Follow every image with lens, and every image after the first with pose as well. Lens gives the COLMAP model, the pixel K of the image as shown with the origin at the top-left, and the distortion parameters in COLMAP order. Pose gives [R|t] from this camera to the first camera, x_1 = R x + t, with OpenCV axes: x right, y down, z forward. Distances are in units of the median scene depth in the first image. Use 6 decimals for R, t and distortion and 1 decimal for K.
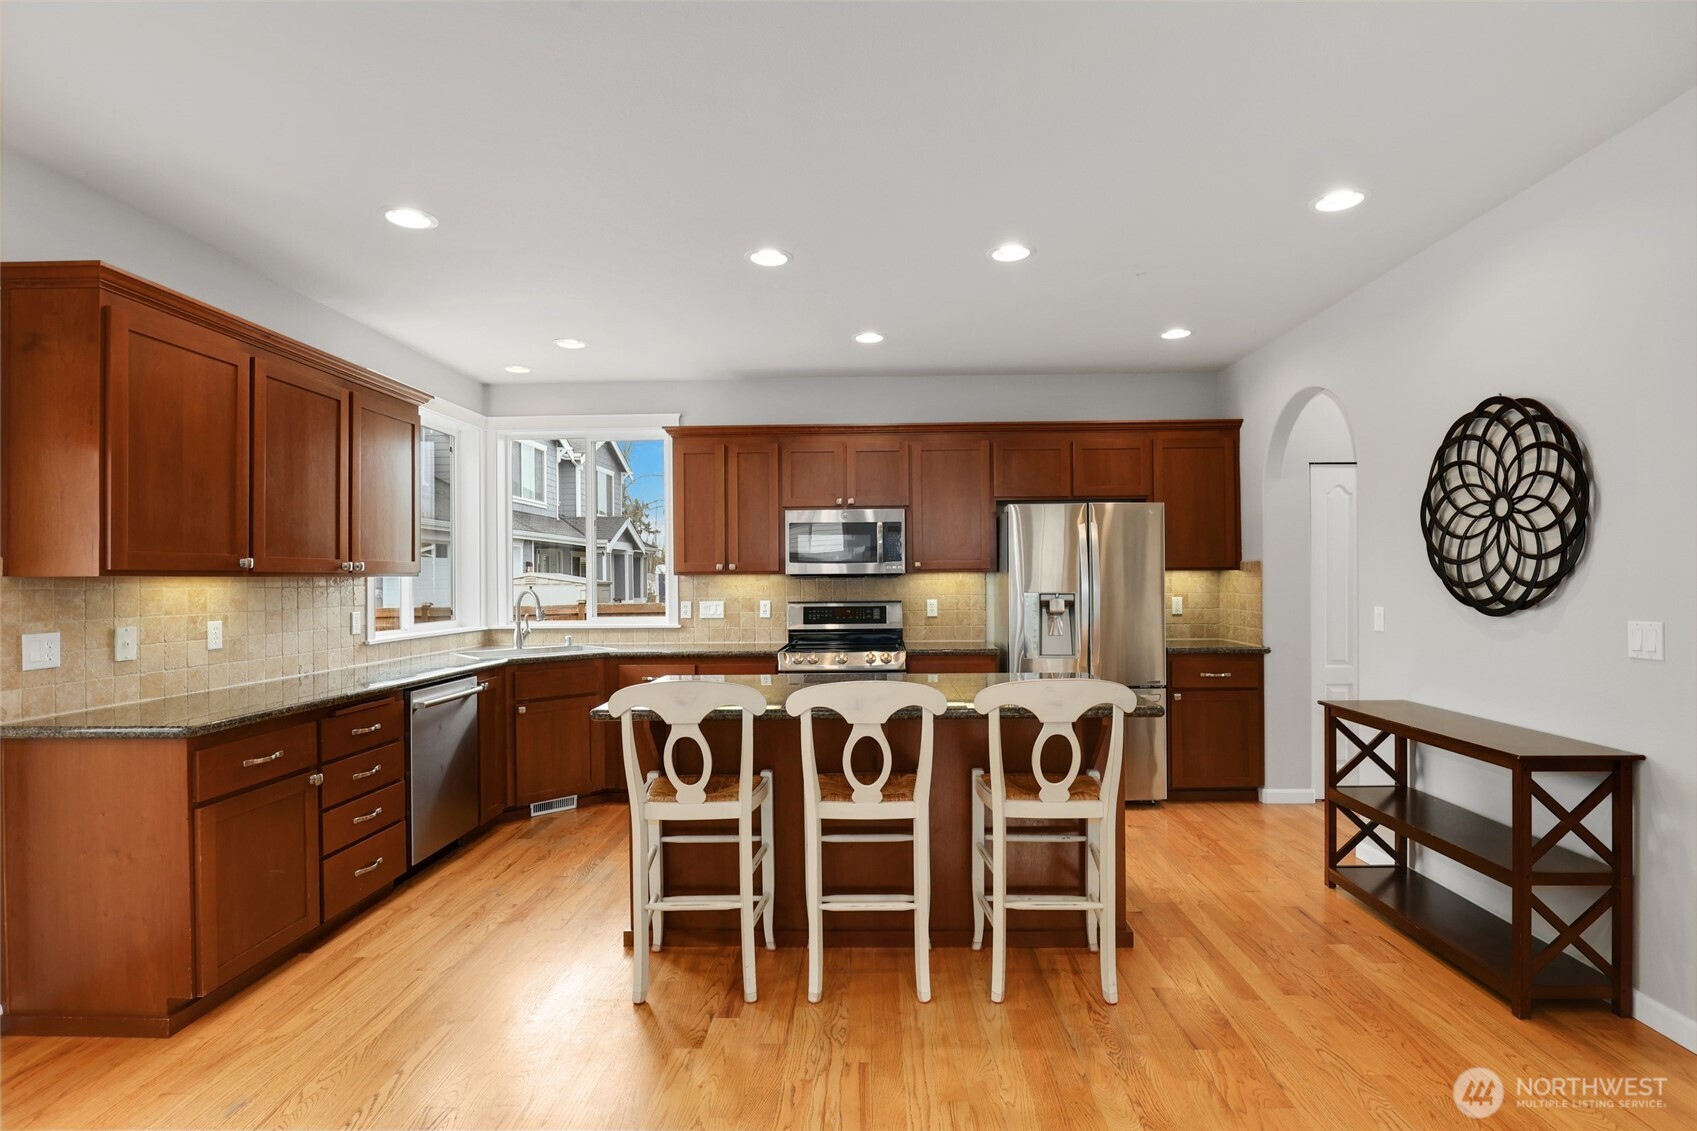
lens RADIAL K [[814.4, 0, 840.2], [0, 814.4, 576.9], [0, 0, 1]] dist [-0.023537, 0.009418]
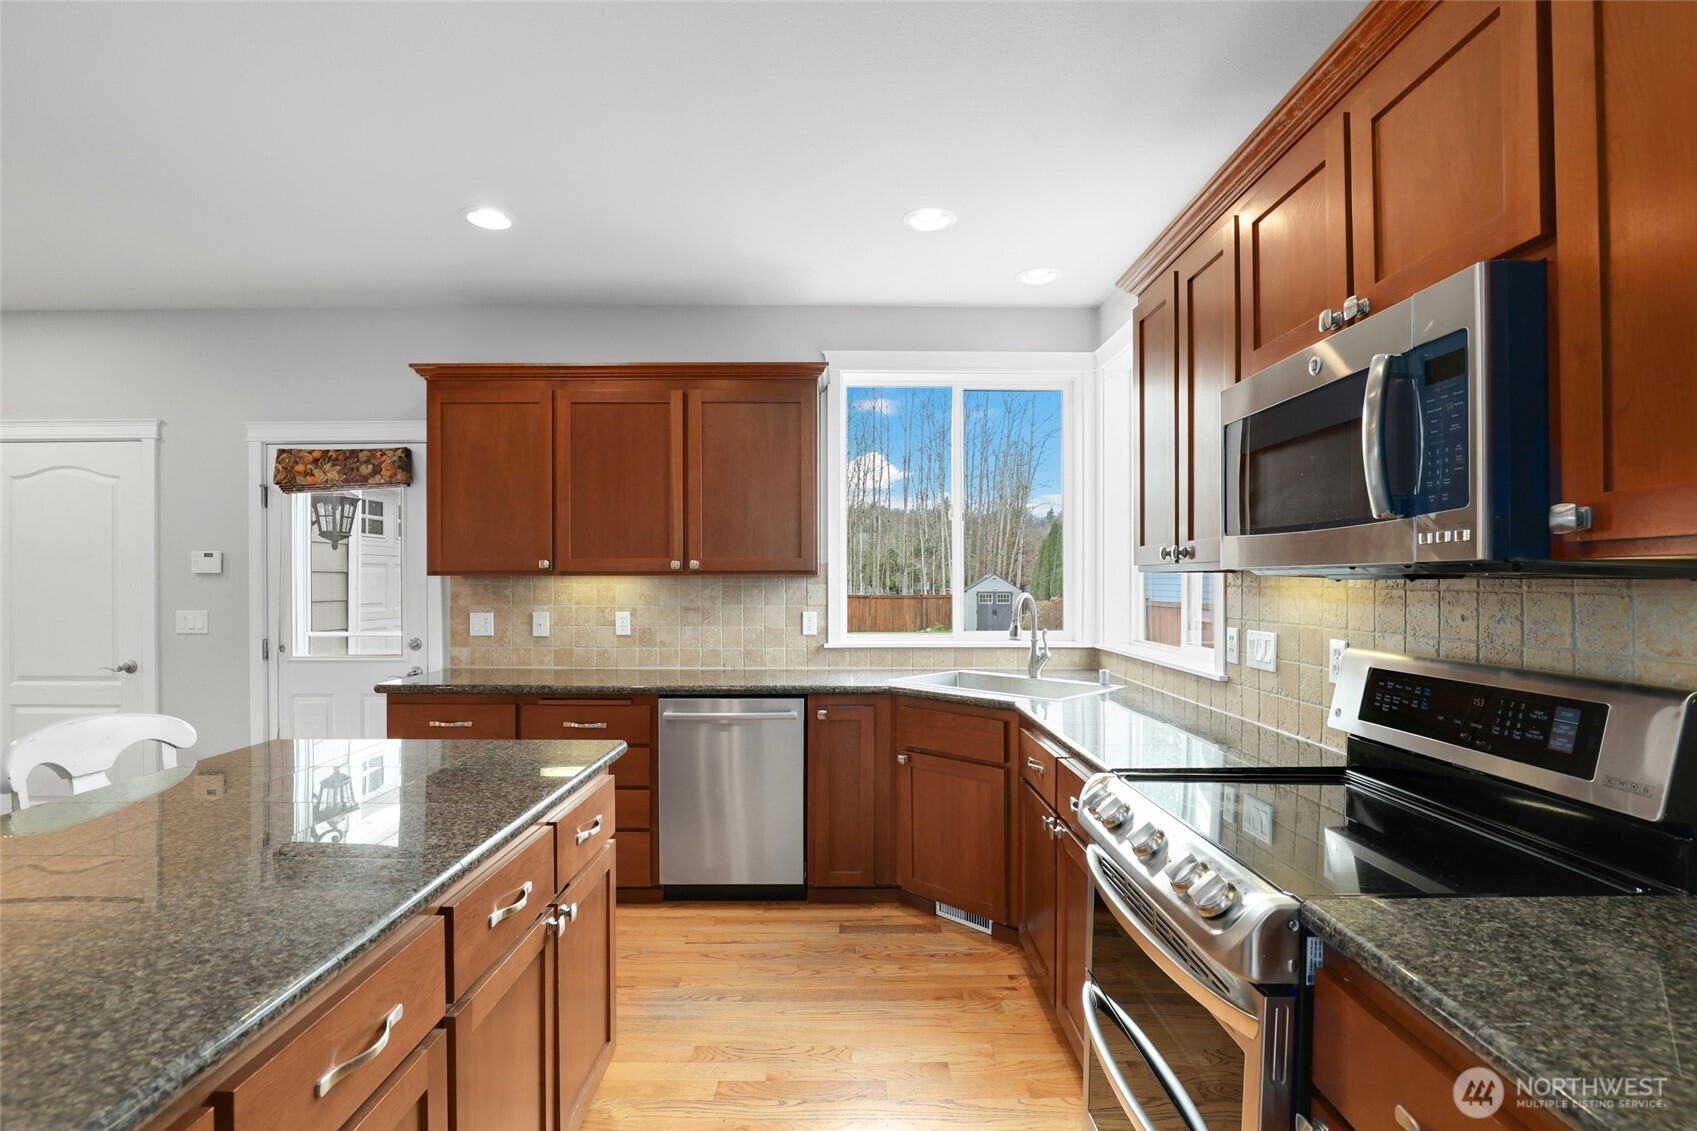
lens RADIAL K [[797.9, 0, 856.6], [0, 797.9, 573.0], [0, 0, 1]] dist [-0.015109, 0.000454]
pose [[0.050325, 0.000769, -0.998733, 0.463874], [0.003075, 0.999995, 0.000925, -0.003842], [0.998728, -0.003117, 0.050322, 1.353935]]
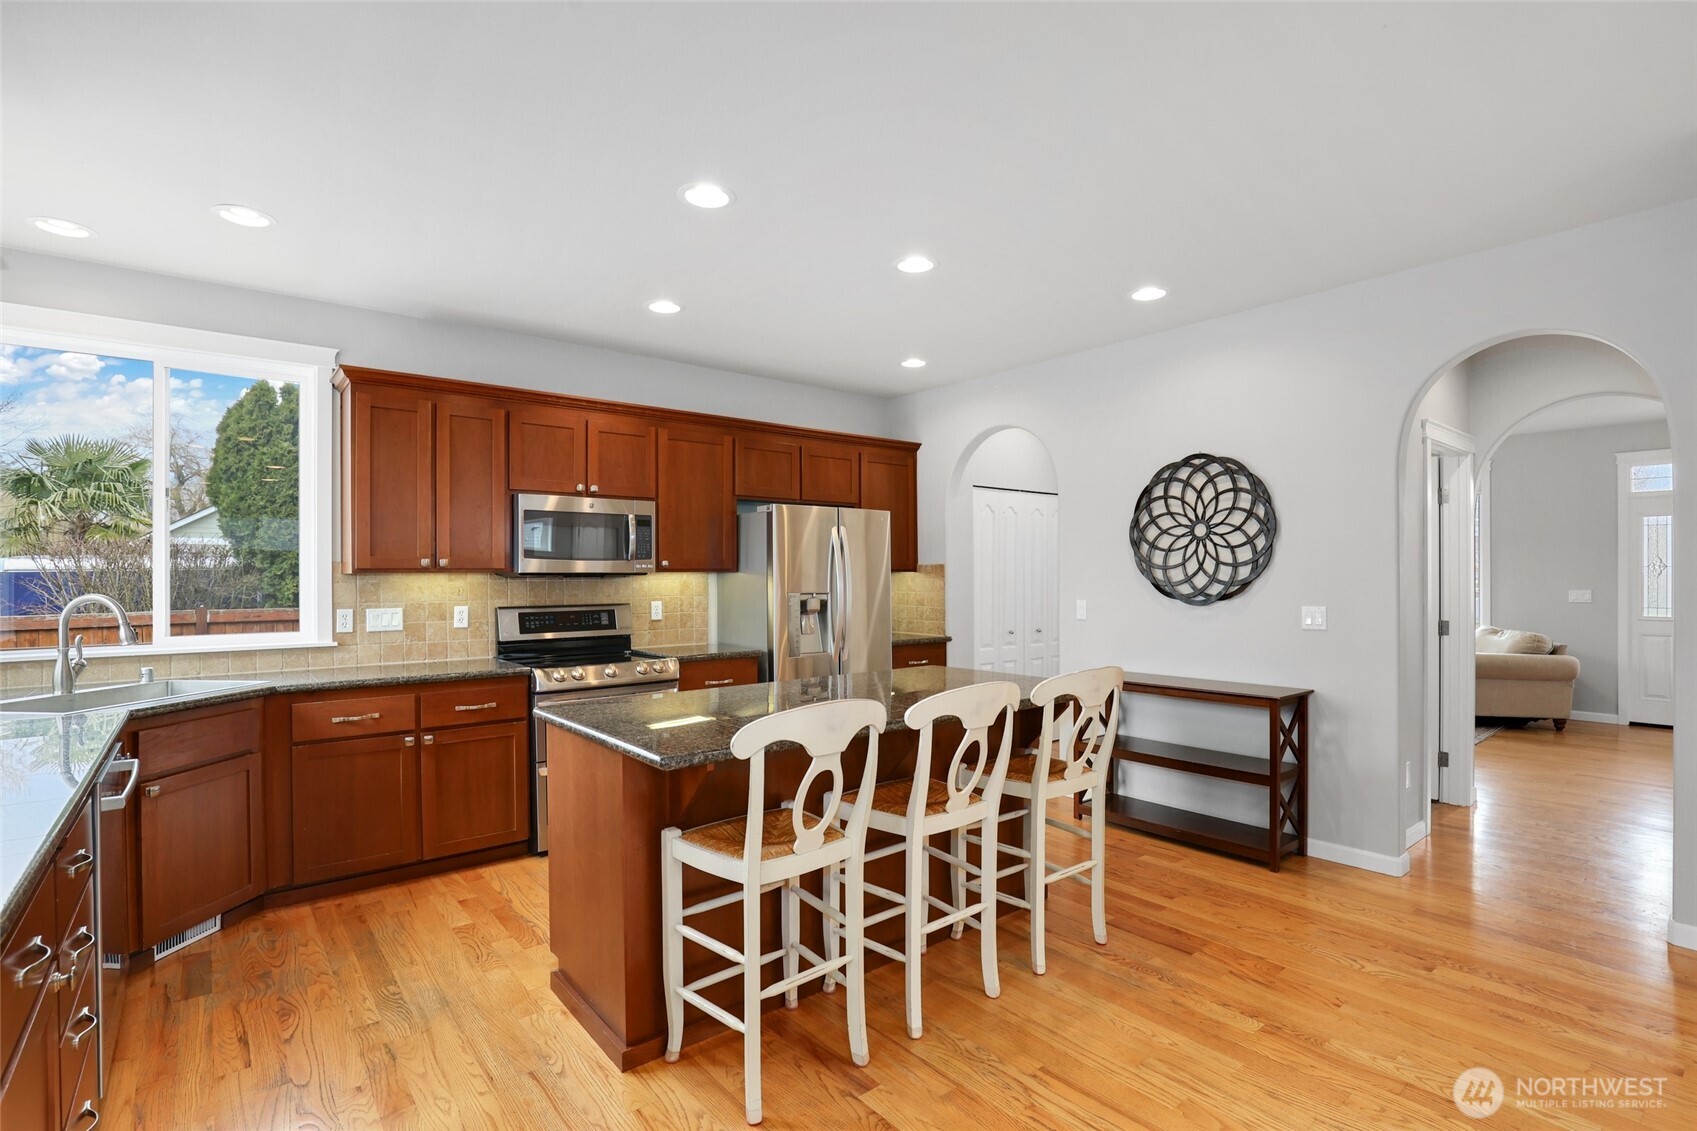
lens RADIAL K [[814.4, 0, 840.2], [0, 814.4, 576.9], [0, 0, 1]] dist [-0.023537, 0.009418]
pose [[0.757806, 0.004319, 0.652466, -0.582222], [-0.003623, 0.999991, -0.002411, 0.002895], [-0.652470, -0.000537, 0.757814, 0.298146]]
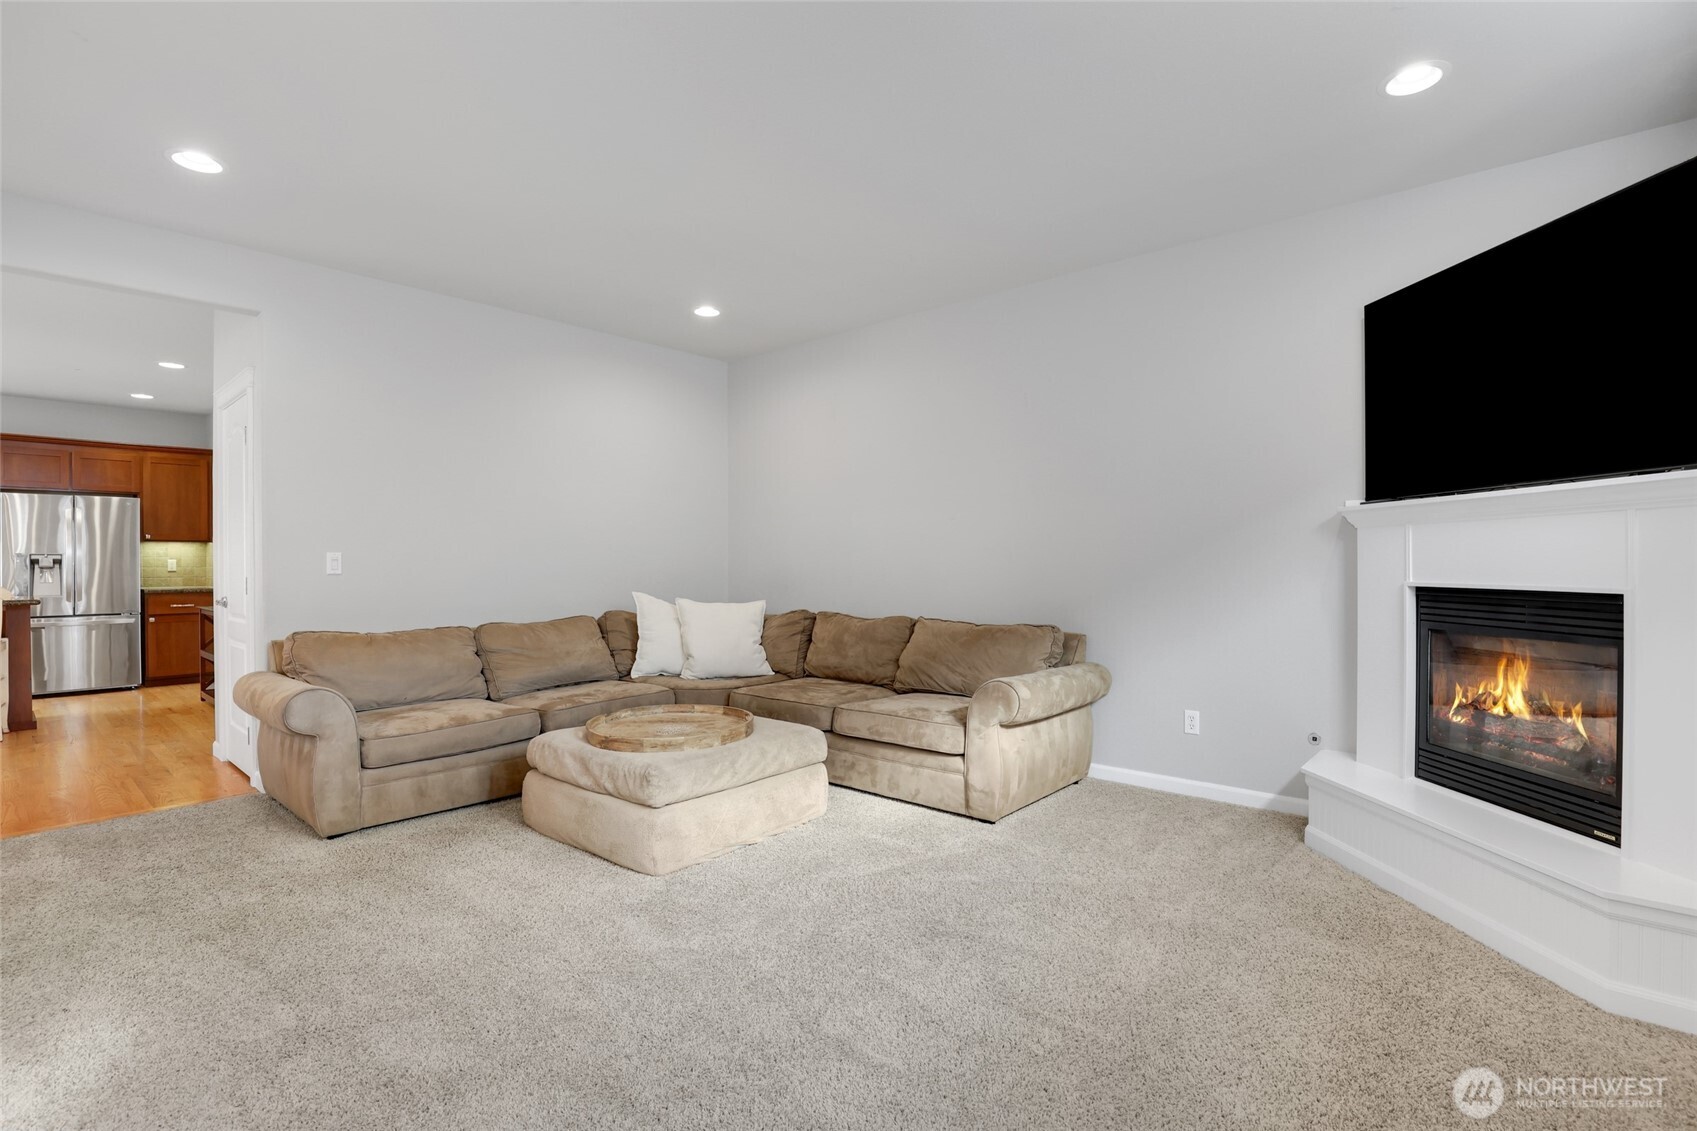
lens RADIAL K [[797.9, 0, 856.6], [0, 797.9, 573.0], [0, 0, 1]] dist [-0.015109, 0.000454]
pose [[0.619018, -0.003167, 0.785371, 0.077948], [-0.005534, 0.999949, 0.008394, 0.052573], [-0.785358, -0.009542, 0.618969, -1.643532]]
